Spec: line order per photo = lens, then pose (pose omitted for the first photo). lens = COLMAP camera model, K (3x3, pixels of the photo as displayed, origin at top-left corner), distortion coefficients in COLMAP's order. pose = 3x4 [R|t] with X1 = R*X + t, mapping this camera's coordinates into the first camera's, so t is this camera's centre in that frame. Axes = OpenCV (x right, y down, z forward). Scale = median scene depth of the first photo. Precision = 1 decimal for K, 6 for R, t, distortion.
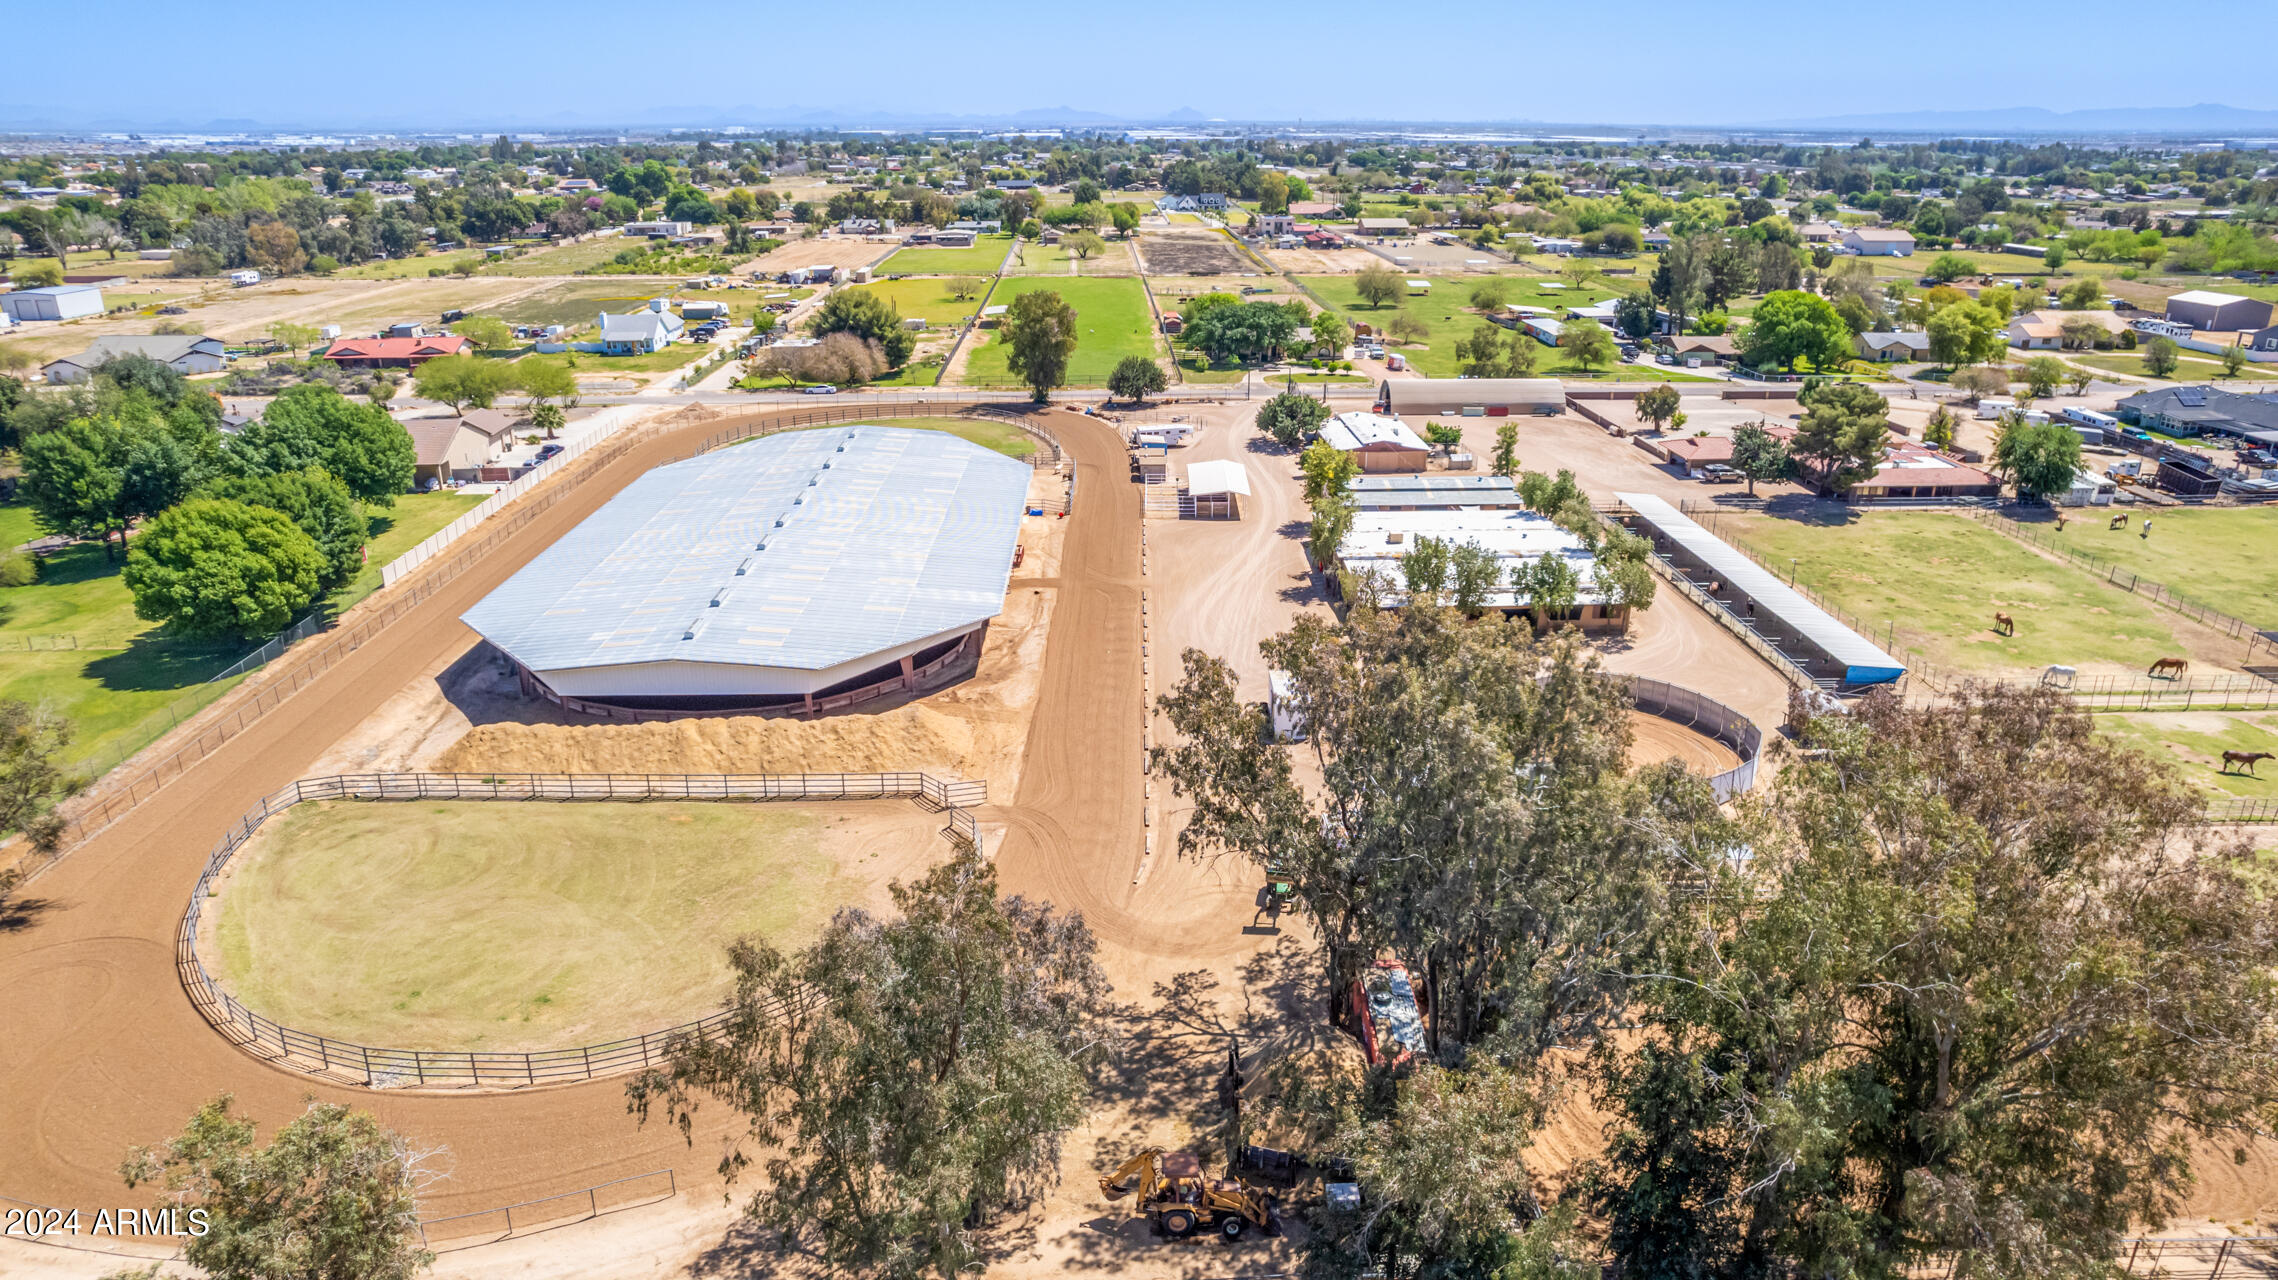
lens RADIAL K [[1473.0, 0, 1137.7], [0, 1473.0, 634.1], [0, 0, 1]] dist [-0.084619, 0.082059]
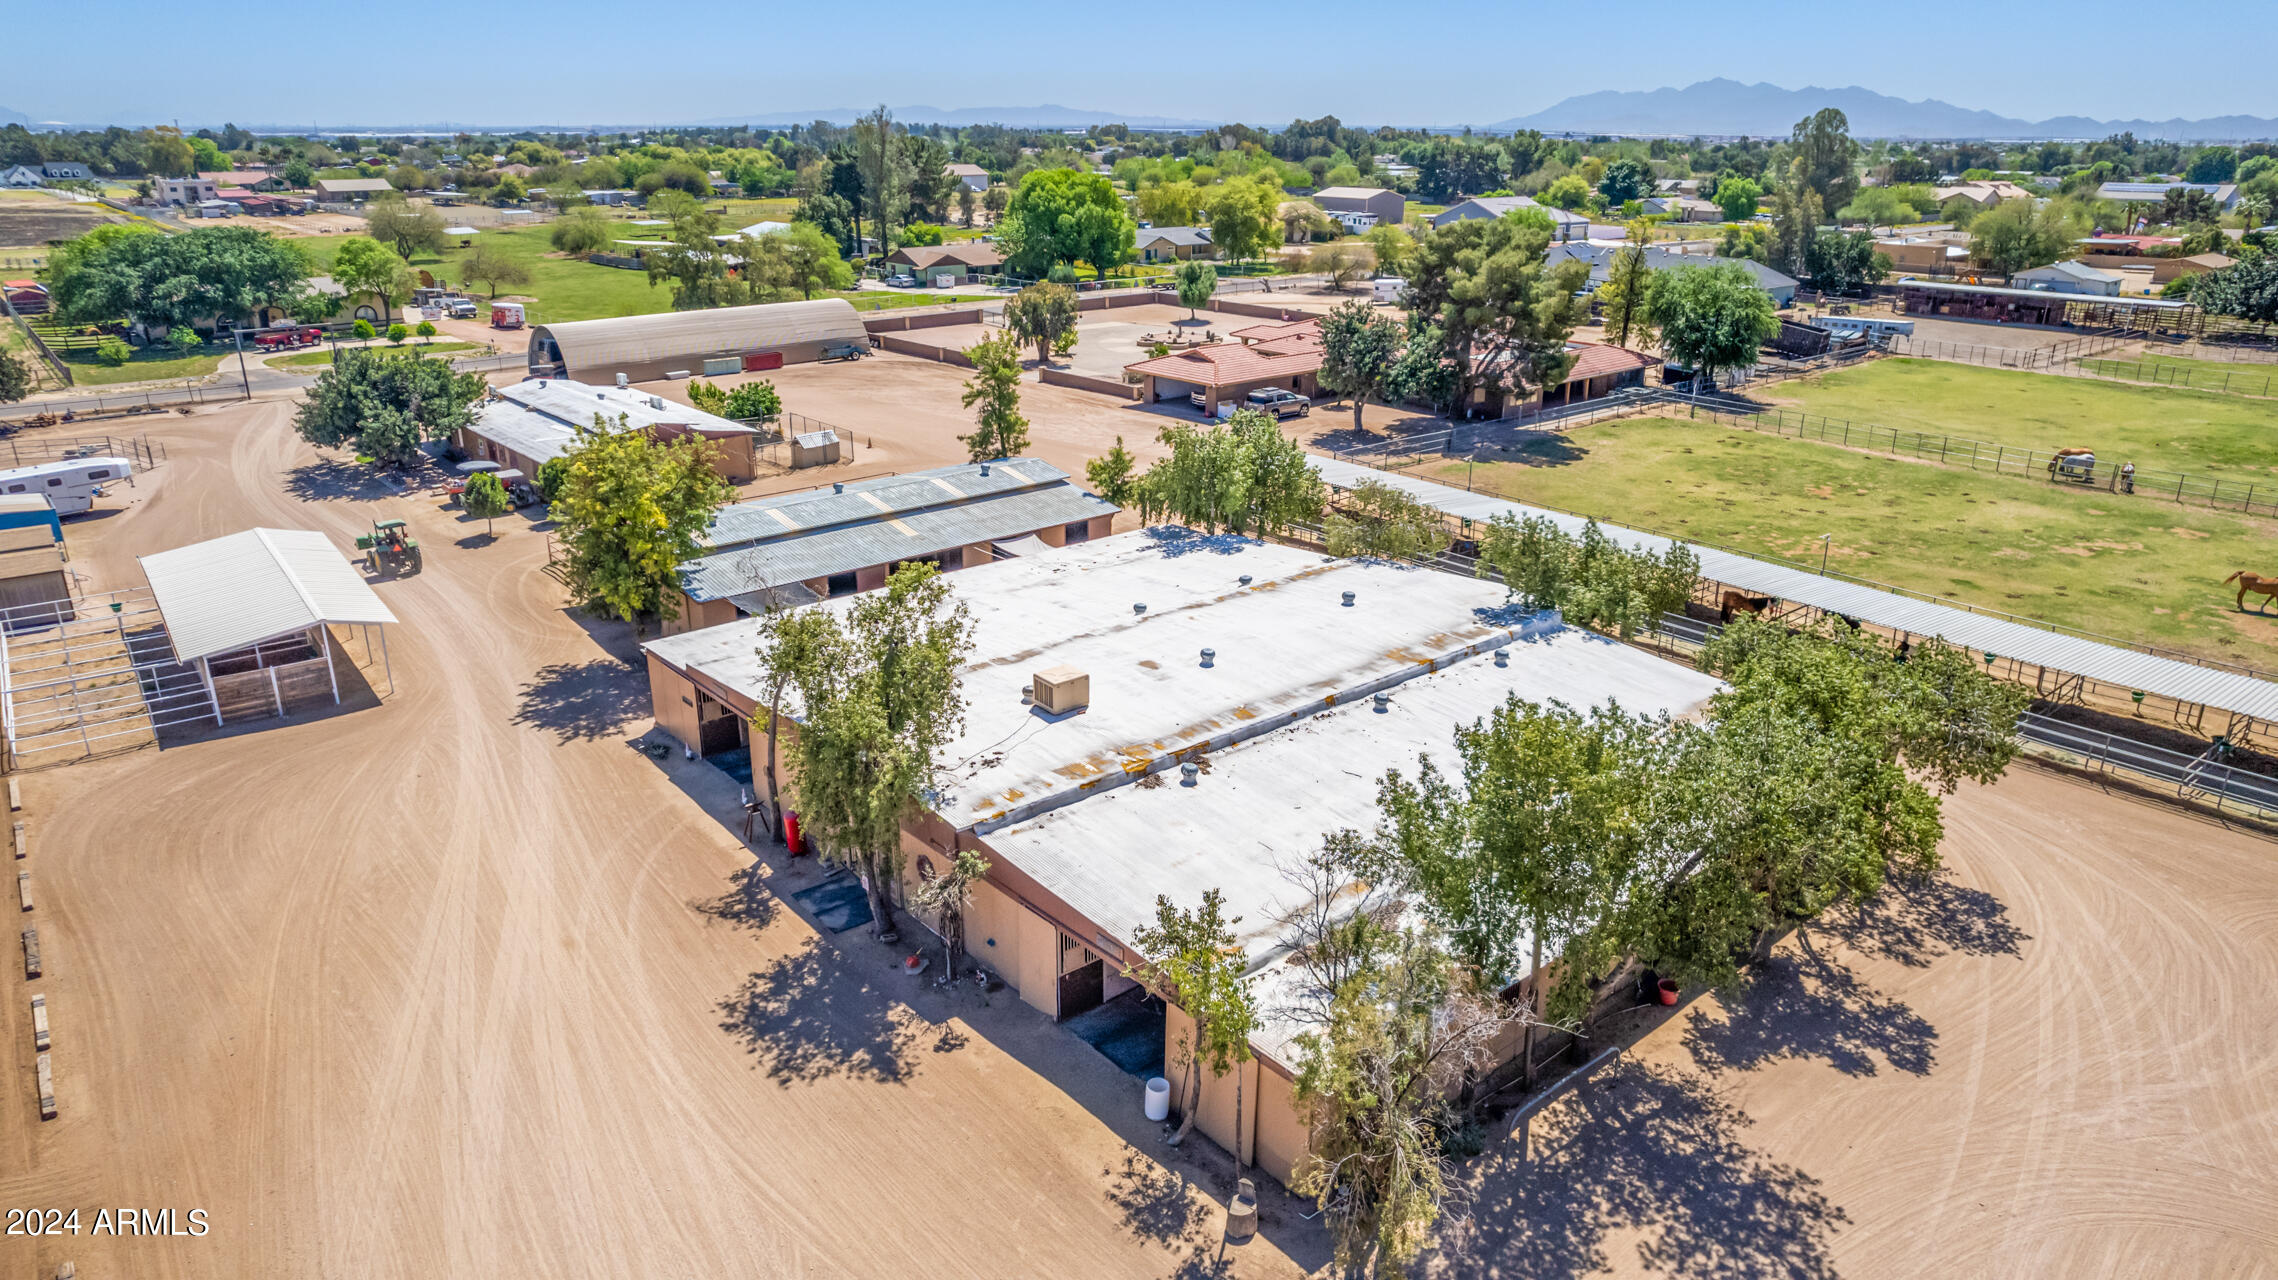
lens RADIAL K [[1457.2, 0, 1140.7], [0, 1457.2, 643.3], [0, 0, 1]] dist [-0.087137, 0.082130]
pose [[0.782081, -0.207313, 0.587682, 0.017741], [0.203807, 0.976273, 0.073169, -0.075438], [-0.588907, 0.062550, 0.805777, 0.617738]]
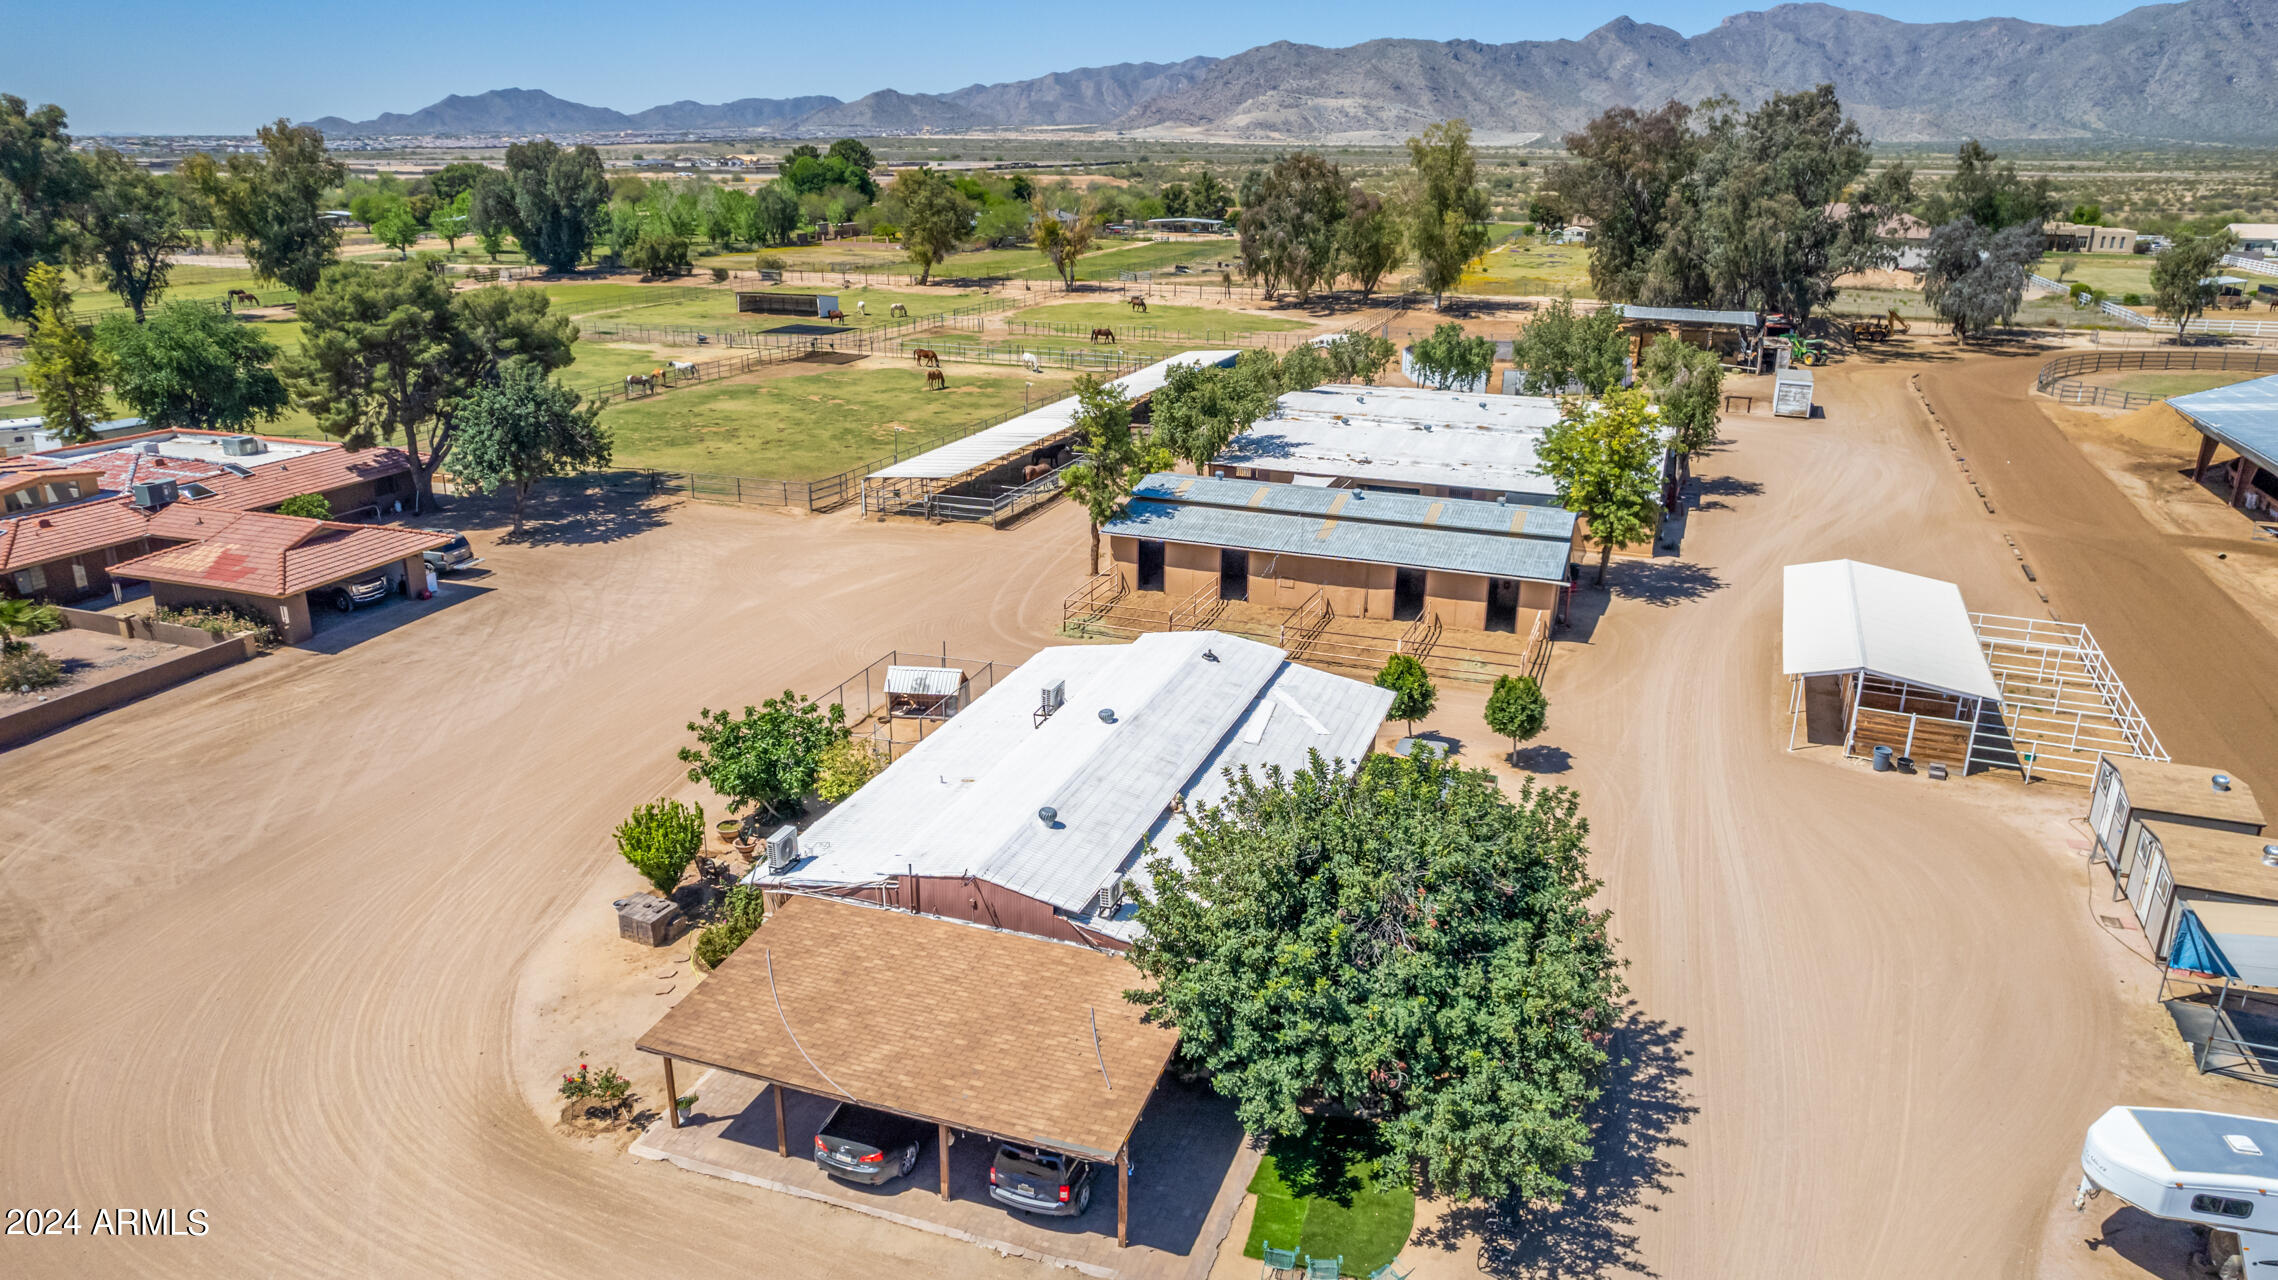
lens RADIAL K [[1498.2, 0, 1142.6], [0, 1498.2, 638.4], [0, 0, 1]] dist [-0.085158, 0.079814]
pose [[-0.927814, -0.123769, 0.351912, 0.089365], [0.118903, 0.796036, 0.593455, -0.317551], [-0.353586, 0.592460, -0.723857, 1.289889]]
